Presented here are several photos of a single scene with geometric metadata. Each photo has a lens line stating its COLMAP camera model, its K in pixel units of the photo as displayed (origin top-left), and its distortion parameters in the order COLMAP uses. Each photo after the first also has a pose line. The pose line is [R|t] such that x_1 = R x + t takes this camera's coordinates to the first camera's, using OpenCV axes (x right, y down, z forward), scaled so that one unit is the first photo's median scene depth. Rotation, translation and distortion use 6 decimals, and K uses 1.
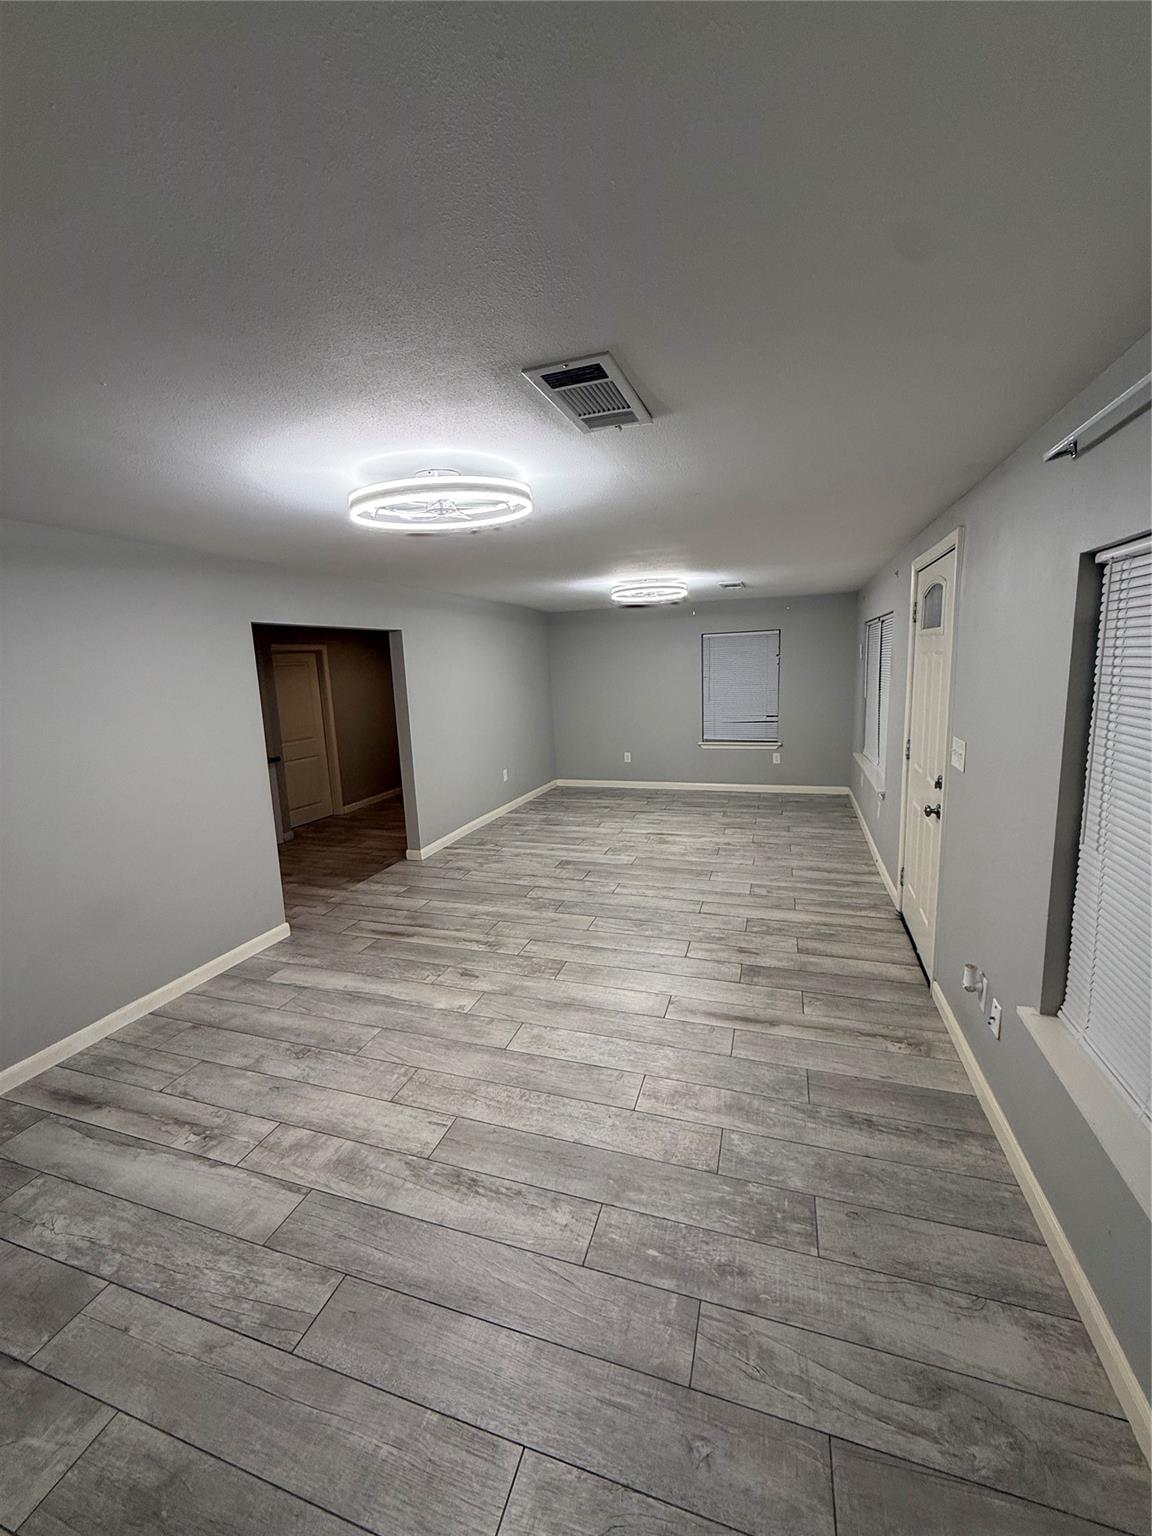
lens RADIAL K [[613.1, 0, 578.3], [0, 613.1, 766.2], [0, 0, 1]] dist [-0.001302, 0.000040]
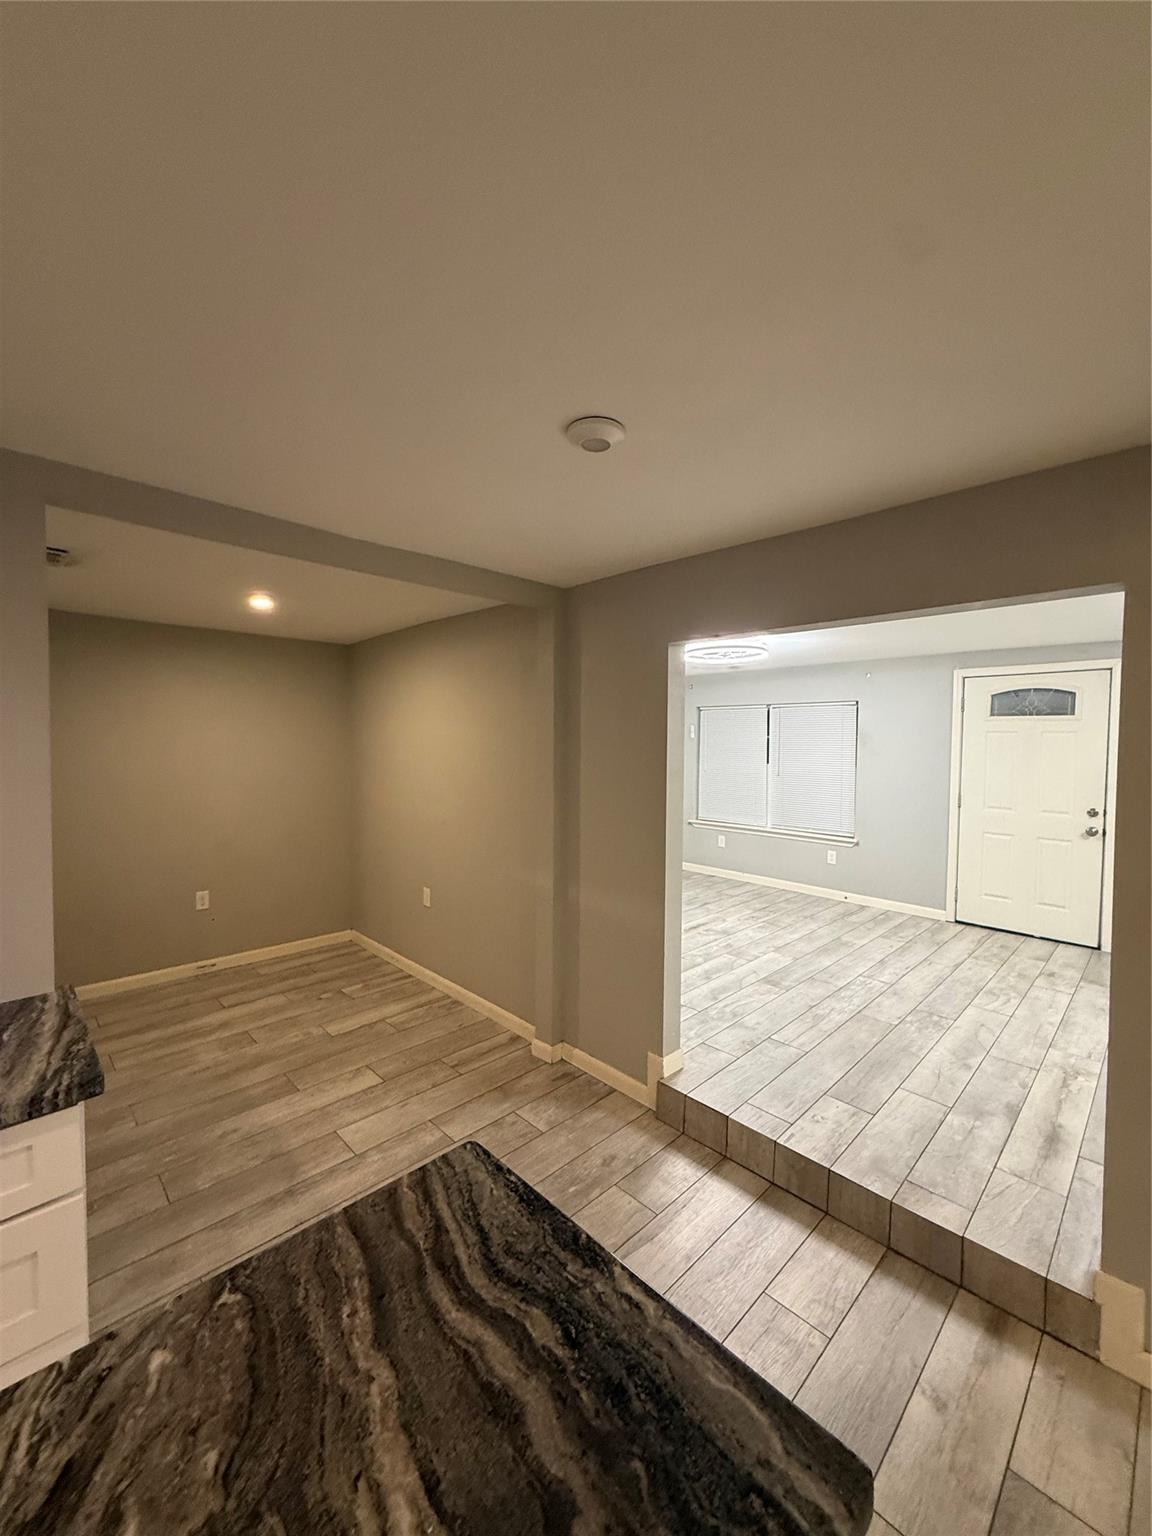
lens RADIAL K [[613.1, 0, 578.7], [0, 613.1, 765.1], [0, 0, 1]] dist [-0.001302, 0.000040]
pose [[0.450278, 0.005356, 0.892872, -0.892714], [0.124087, 0.989903, -0.068516, -0.095970], [-0.884224, 0.141645, 0.445067, 0.918196]]
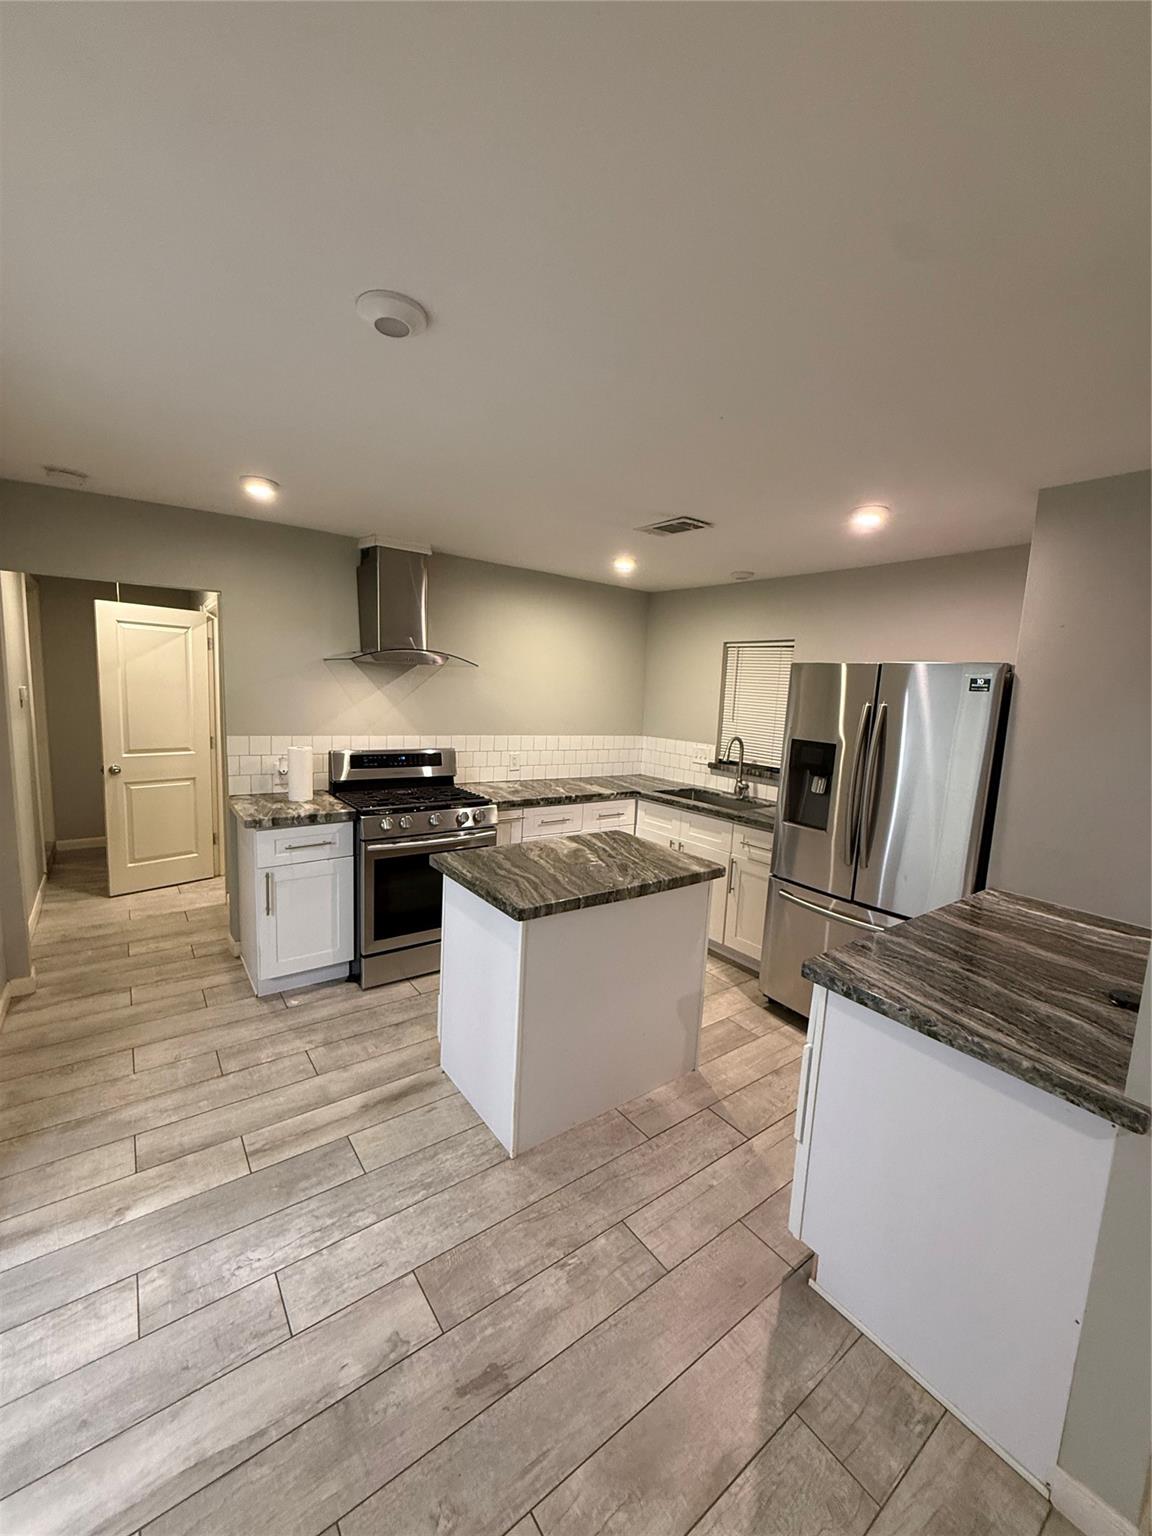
lens RADIAL K [[613.1, 0, 574.4], [0, 613.1, 767.6], [0, 0, 1]] dist [-0.001302, 0.000040]
pose [[-0.571488, 0.118553, -0.812002, 0.157502], [-0.161707, 0.953838, 0.253070, -0.263636], [0.804520, 0.275932, -0.525936, 1.729763]]
